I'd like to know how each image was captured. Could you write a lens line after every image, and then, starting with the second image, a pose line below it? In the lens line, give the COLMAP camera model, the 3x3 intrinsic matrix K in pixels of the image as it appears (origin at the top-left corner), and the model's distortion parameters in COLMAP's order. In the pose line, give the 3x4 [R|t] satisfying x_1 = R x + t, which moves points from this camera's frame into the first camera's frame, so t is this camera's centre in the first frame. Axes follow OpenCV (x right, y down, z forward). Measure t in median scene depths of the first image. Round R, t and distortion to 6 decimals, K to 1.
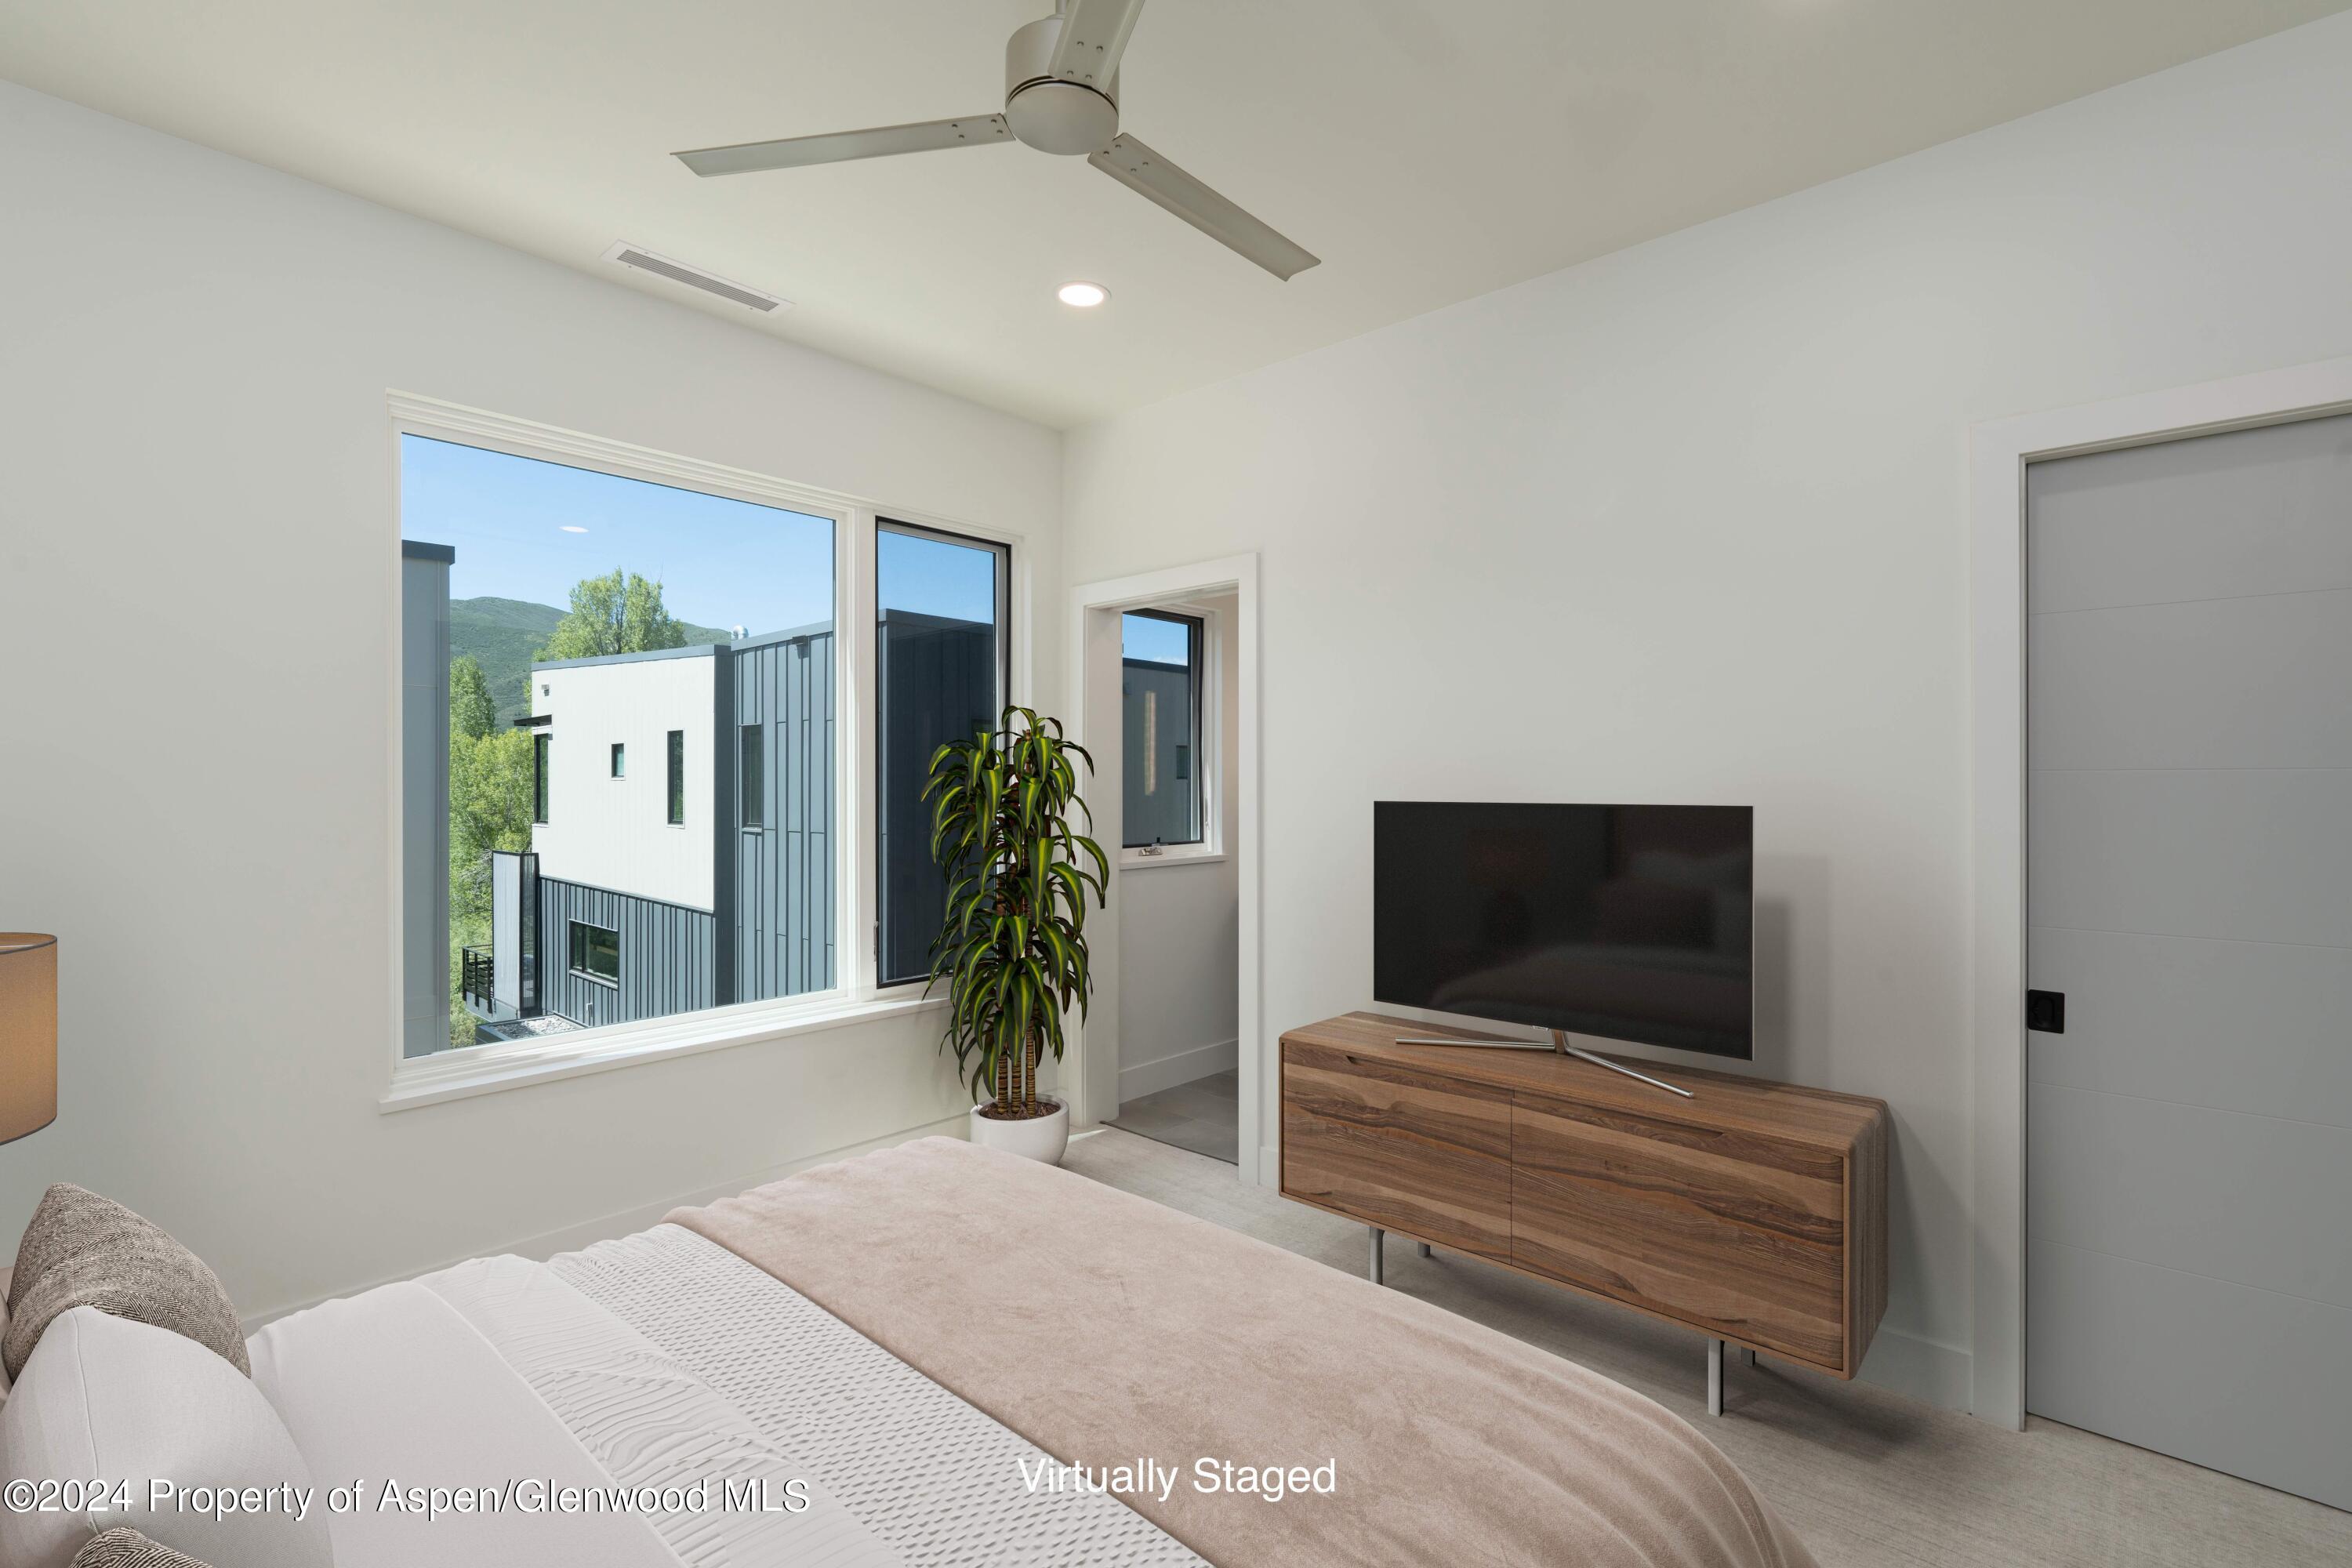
lens RADIAL K [[1057.5, 0, 1176.0], [0, 1057.5, 784.0], [0, 0, 1]] dist [0.029009, -0.000009]
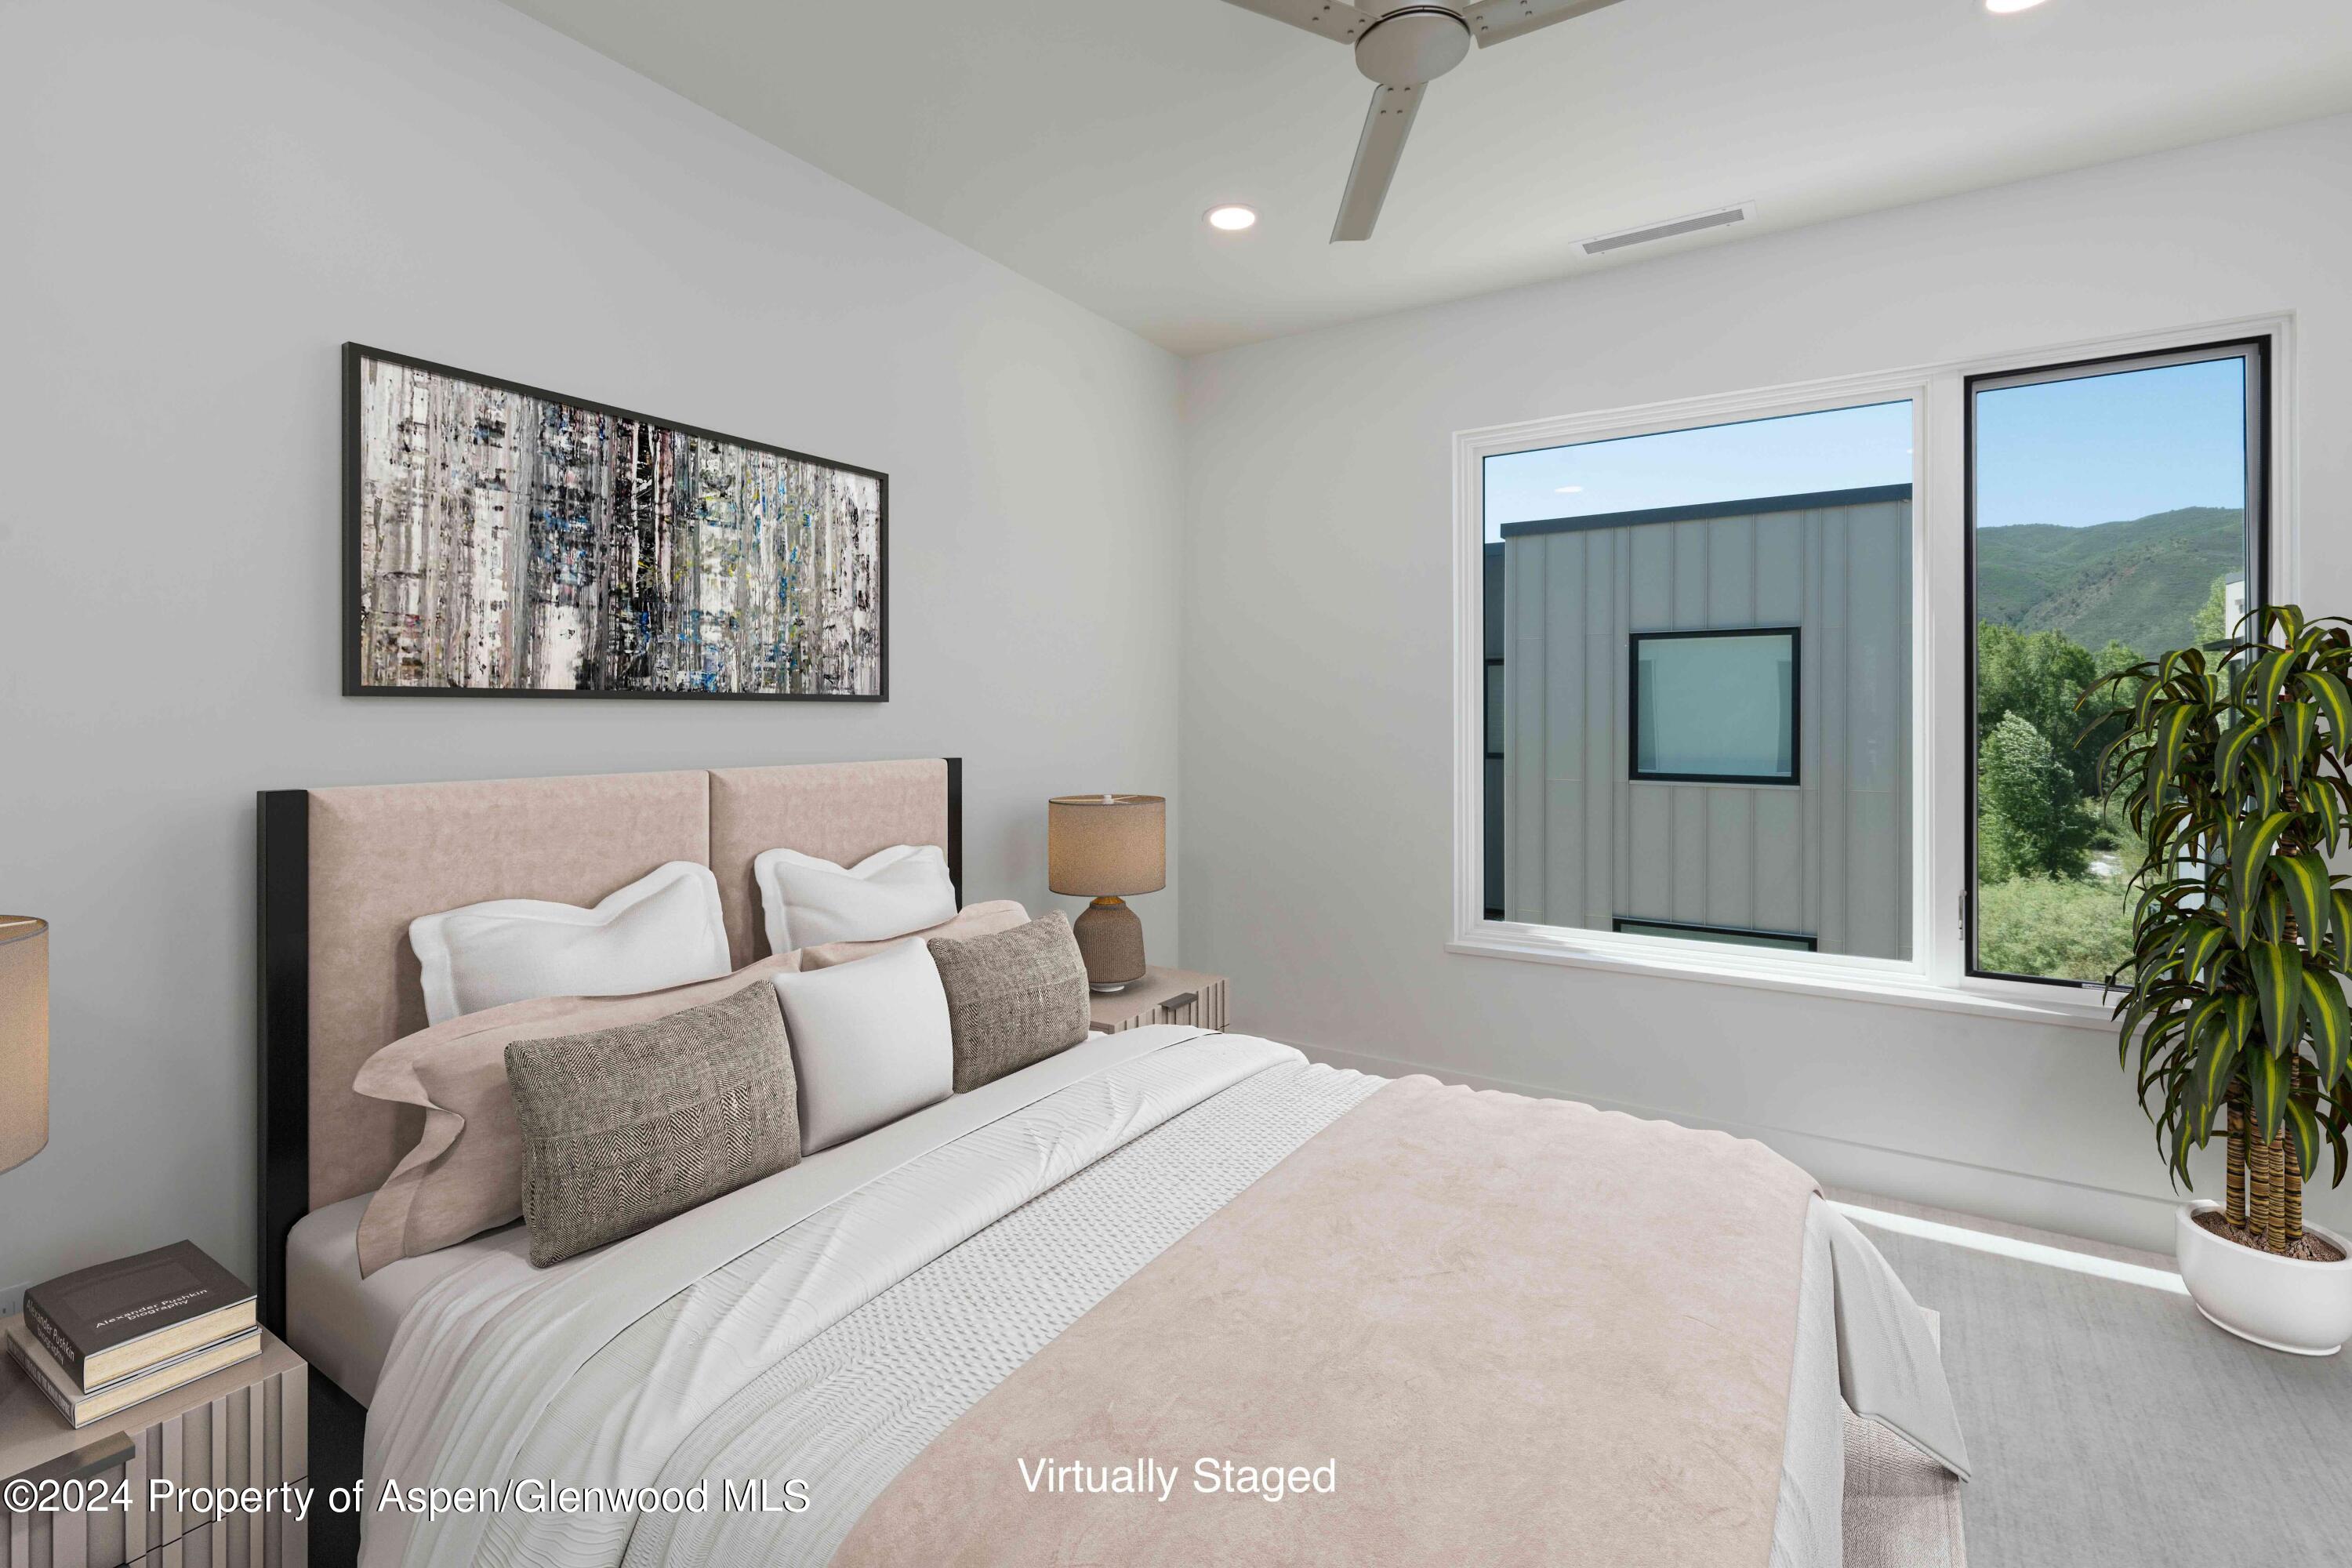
lens RADIAL K [[1076.7, 0, 1173.6], [0, 1076.7, 721.5], [0, 0, 1]] dist [-0.036606, 0.000216]
pose [[0.169111, -0.004144, -0.985588, 0.624540], [0.009691, 0.999950, -0.002542, -0.002458], [0.985549, -0.009122, 0.169143, 0.476098]]
